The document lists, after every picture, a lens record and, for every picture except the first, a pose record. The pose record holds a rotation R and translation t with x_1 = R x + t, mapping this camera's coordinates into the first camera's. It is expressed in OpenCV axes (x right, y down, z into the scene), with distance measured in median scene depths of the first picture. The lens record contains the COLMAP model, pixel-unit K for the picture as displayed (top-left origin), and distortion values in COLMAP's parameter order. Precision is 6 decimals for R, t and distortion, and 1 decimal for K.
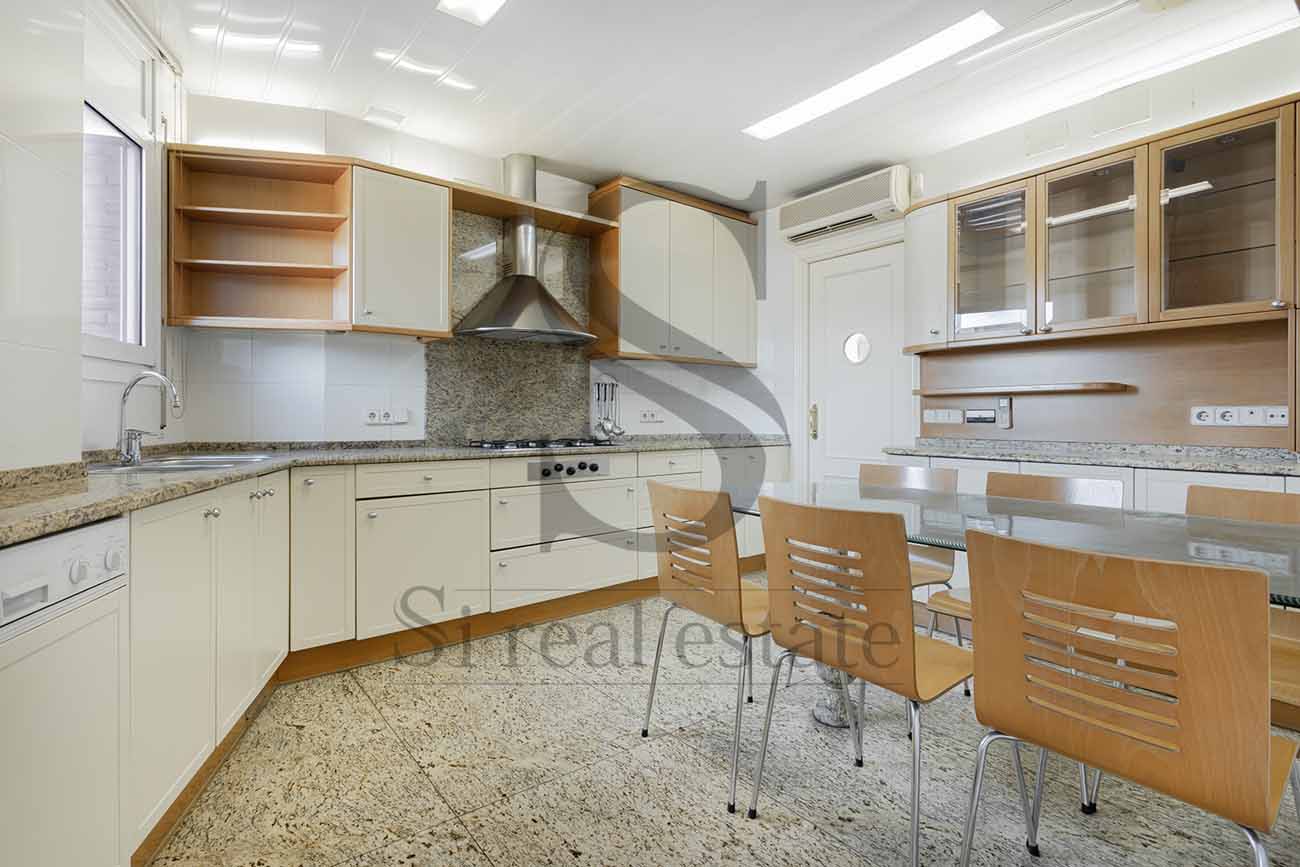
lens RADIAL K [[598.1, 0, 647.7], [0, 598.1, 417.6], [0, 0, 1]] dist [0.016408, -0.000216]
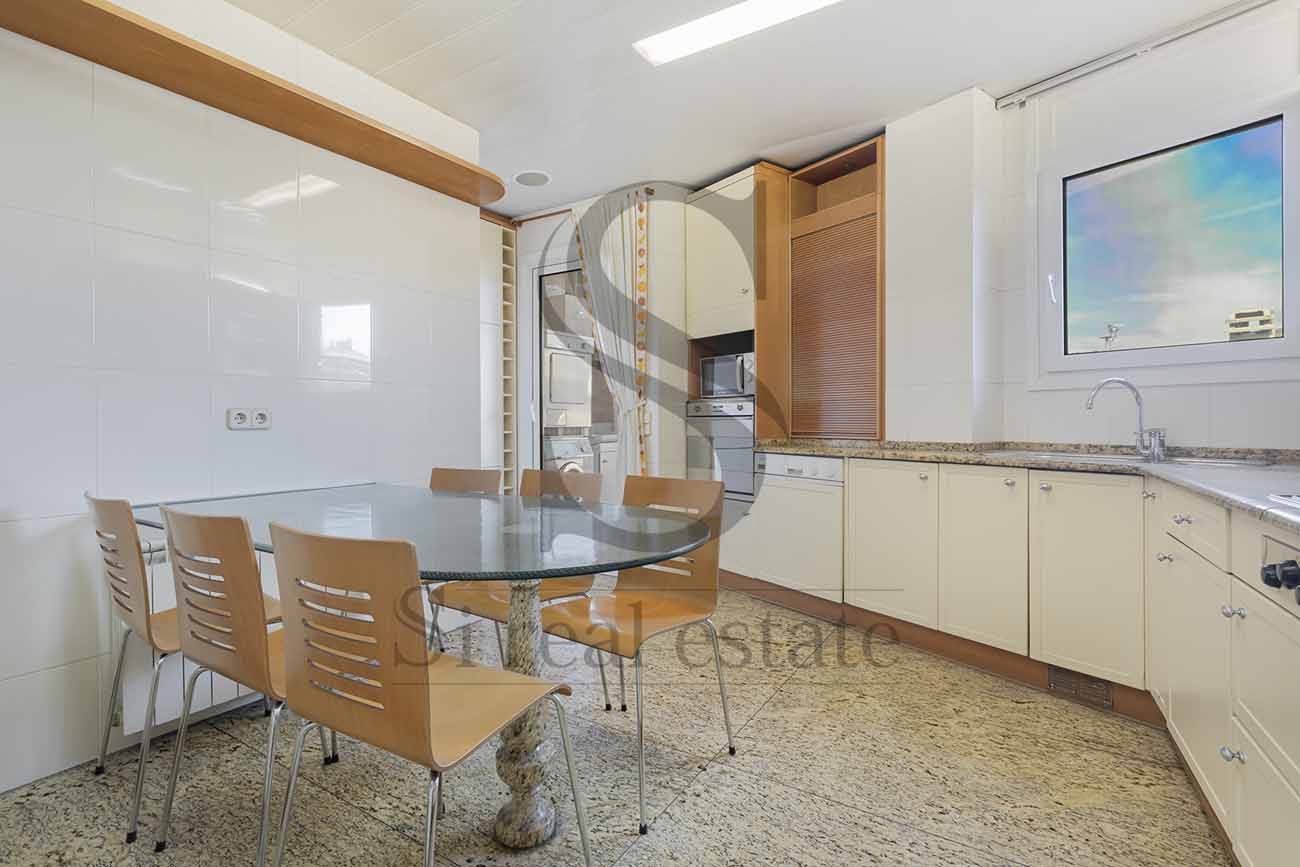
lens RADIAL K [[598.1, 0, 647.7], [0, 598.1, 417.6], [0, 0, 1]] dist [0.016408, -0.000216]
pose [[-0.932140, -0.000238, -0.362098, 0.149061], [-0.002026, 0.999988, 0.004559, -0.002966], [0.362092, 0.004983, -0.932129, 0.587437]]
